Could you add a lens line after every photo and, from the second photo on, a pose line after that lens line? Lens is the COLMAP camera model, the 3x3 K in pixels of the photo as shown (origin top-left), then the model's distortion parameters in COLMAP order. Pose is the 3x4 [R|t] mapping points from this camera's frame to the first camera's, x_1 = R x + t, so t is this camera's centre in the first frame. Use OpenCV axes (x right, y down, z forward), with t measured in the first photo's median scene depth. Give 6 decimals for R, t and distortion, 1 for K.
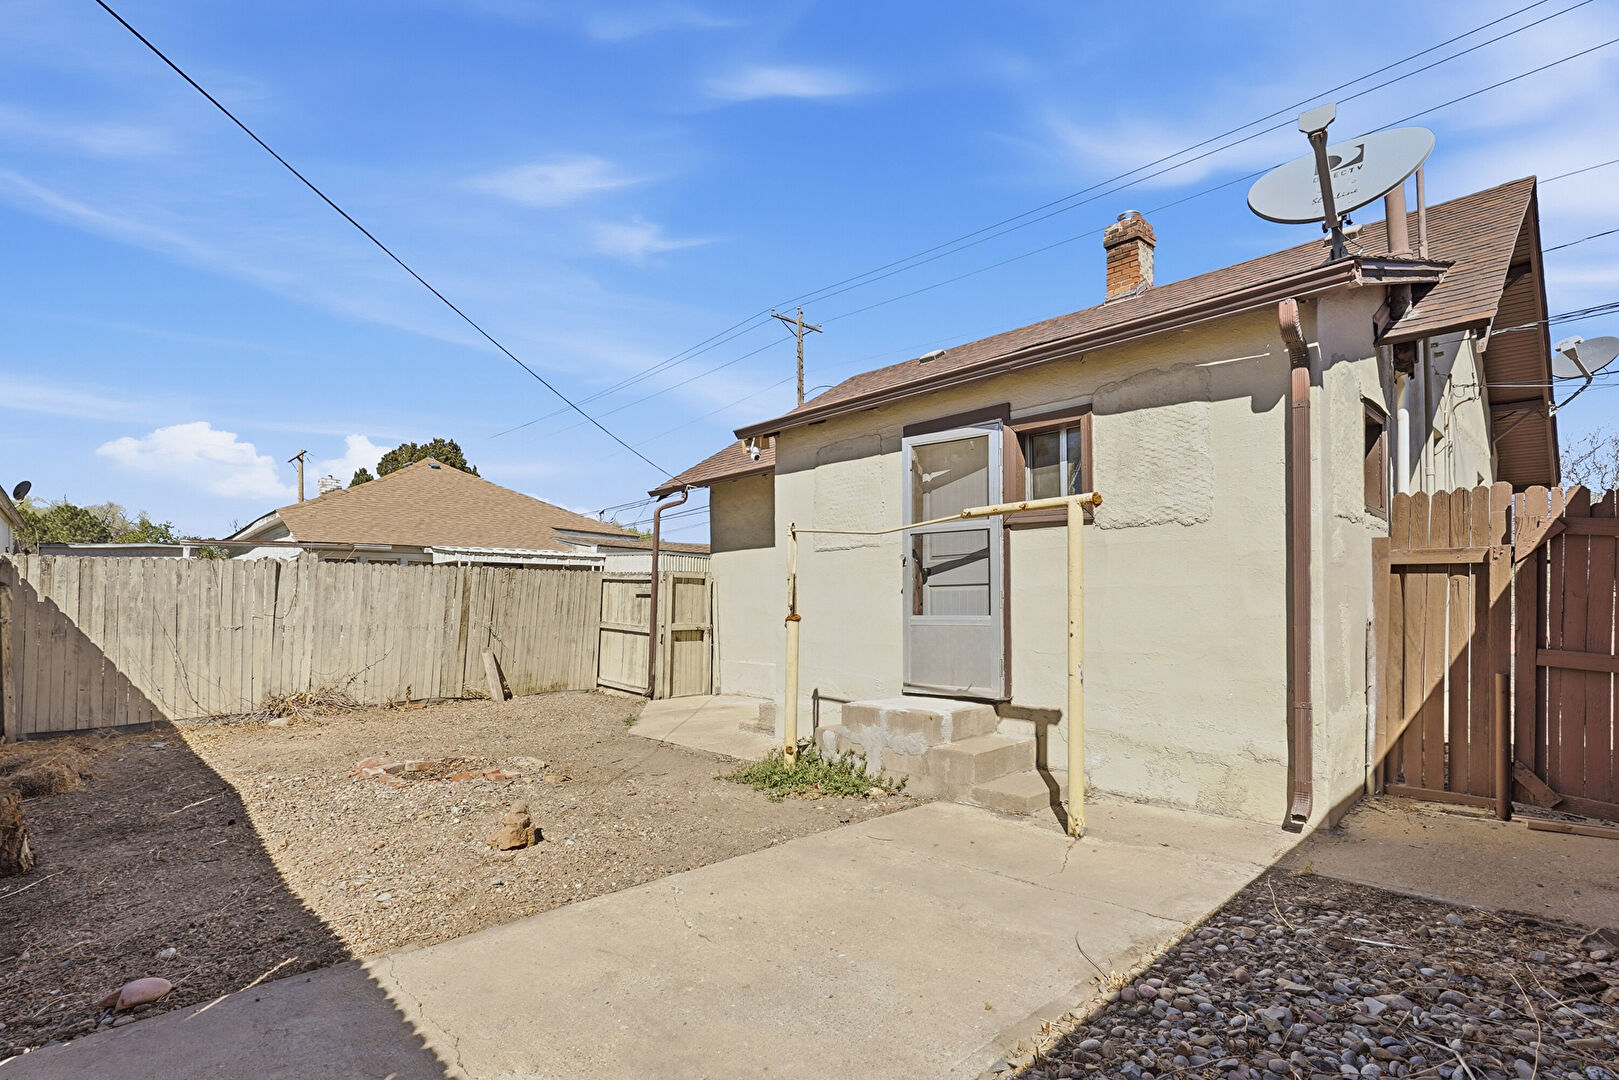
lens RADIAL K [[819.7, 0, 804.3], [0, 819.7, 628.2], [0, 0, 1]] dist [-0.002209, -0.000699]
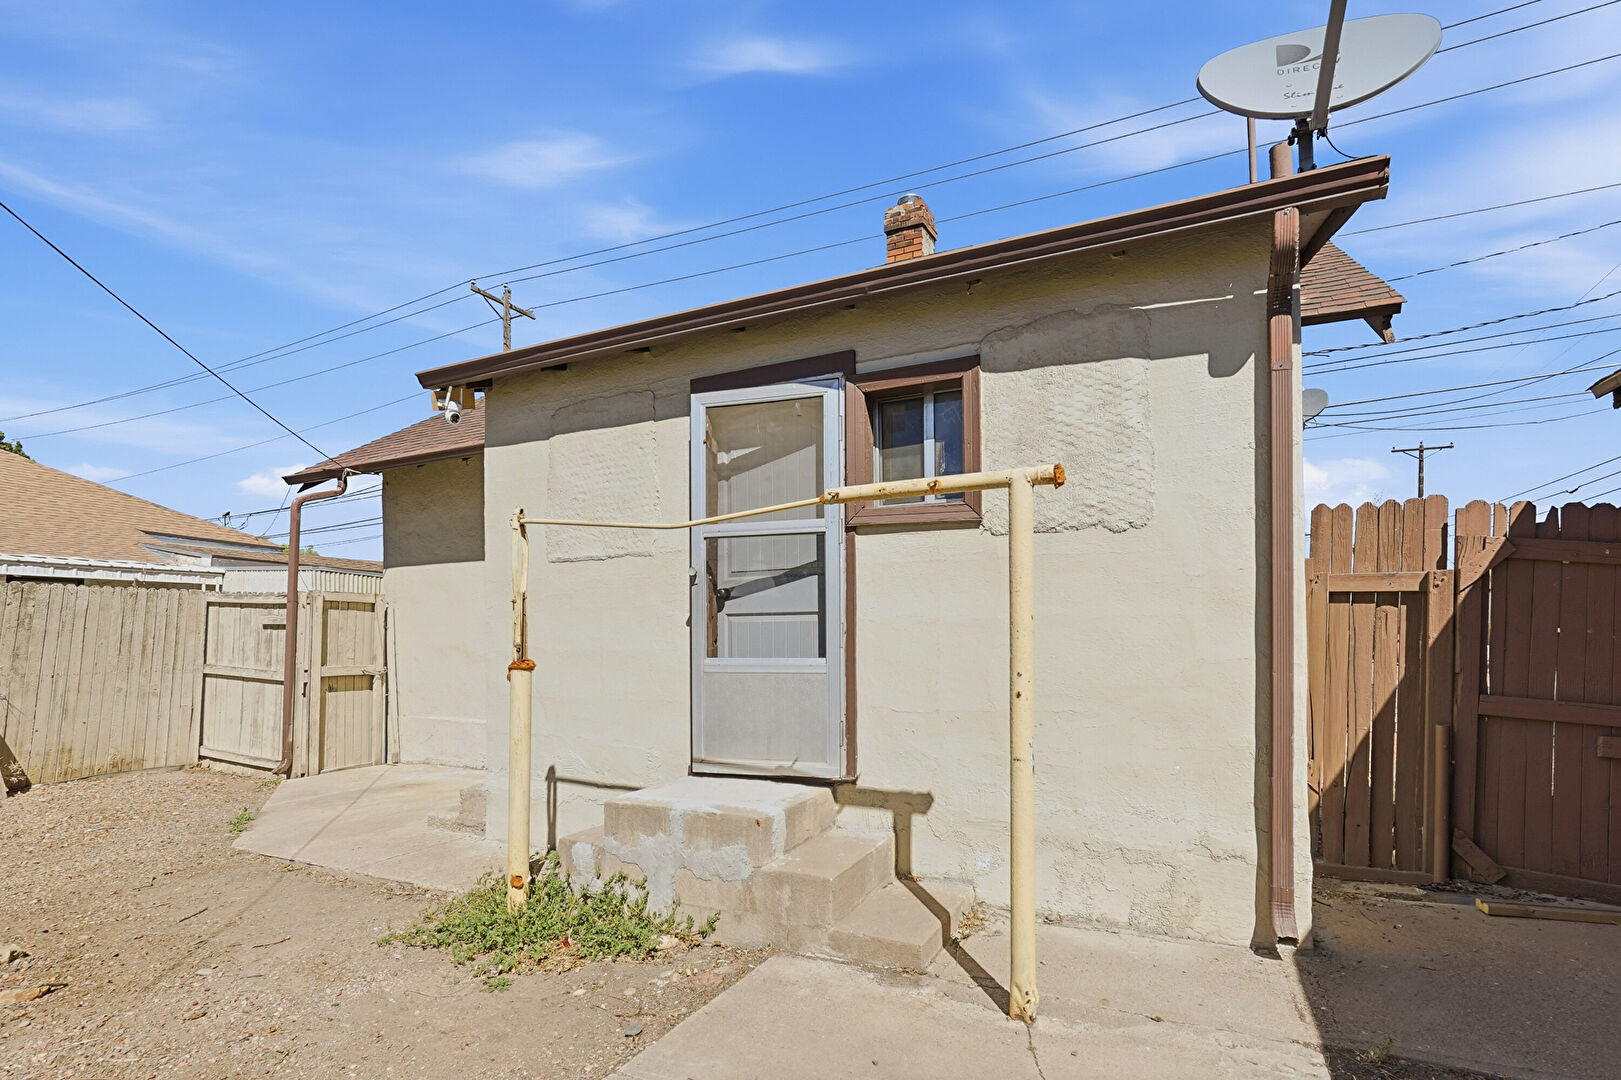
lens RADIAL K [[850.0, 0, 829.3], [0, 850.0, 646.2], [0, 0, 1]] dist [-0.024396, 0.018465]
pose [[0.935160, -0.005123, 0.354188, -0.023068], [0.010905, 0.999838, -0.014330, -0.014905], [-0.354057, 0.017263, 0.935064, 0.330086]]
